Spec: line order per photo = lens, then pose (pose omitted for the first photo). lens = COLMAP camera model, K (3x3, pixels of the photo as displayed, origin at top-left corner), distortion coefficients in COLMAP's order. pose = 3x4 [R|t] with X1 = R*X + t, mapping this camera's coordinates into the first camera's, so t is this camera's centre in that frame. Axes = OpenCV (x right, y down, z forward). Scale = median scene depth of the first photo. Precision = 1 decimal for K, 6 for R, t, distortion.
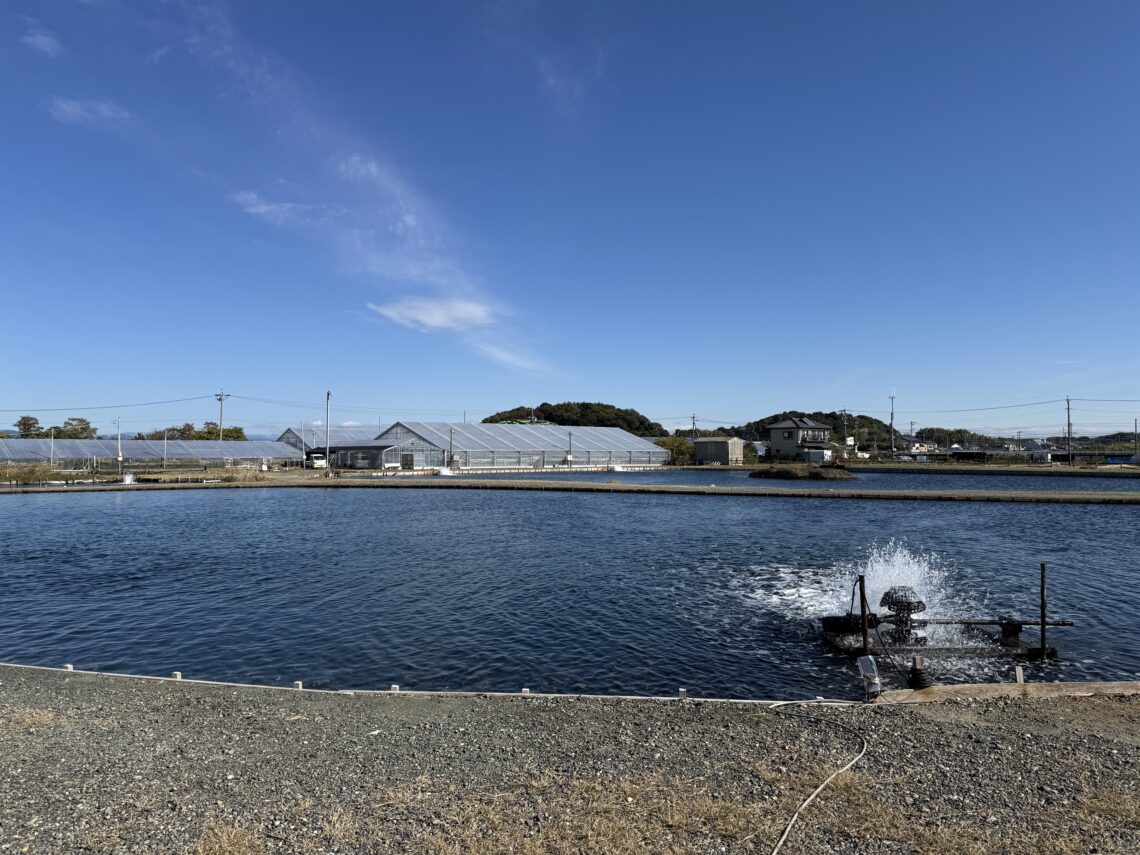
lens RADIAL K [[794.4, 0, 569.6], [0, 794.4, 431.0], [0, 0, 1]] dist [0.050001, -0.002071]
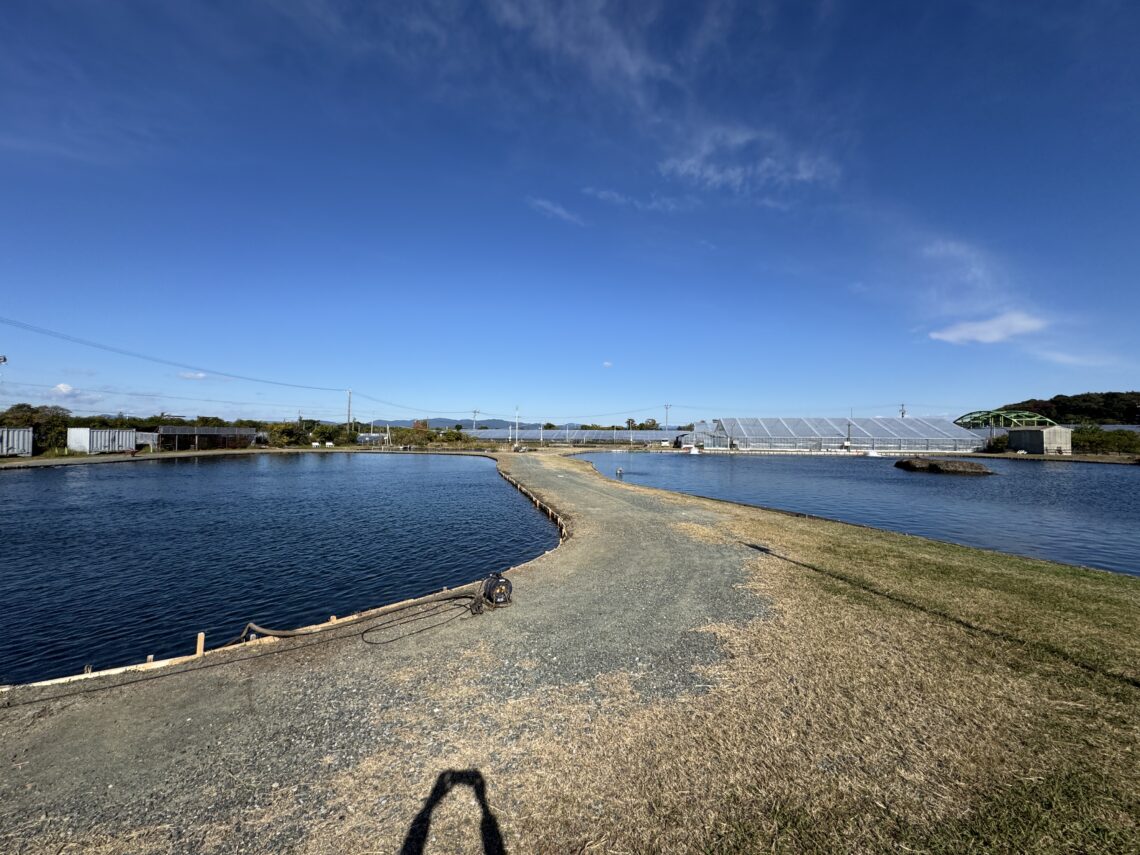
lens RADIAL K [[459.2, 0, 569.4], [0, 459.2, 427.6], [0, 0, 1]] dist [0.000440, 0.000064]
pose [[0.601225, -0.007222, -0.799047, 0.207798], [0.014242, 0.999897, 0.001678, 0.000272], [0.798952, -0.012389, 0.601267, 0.136426]]
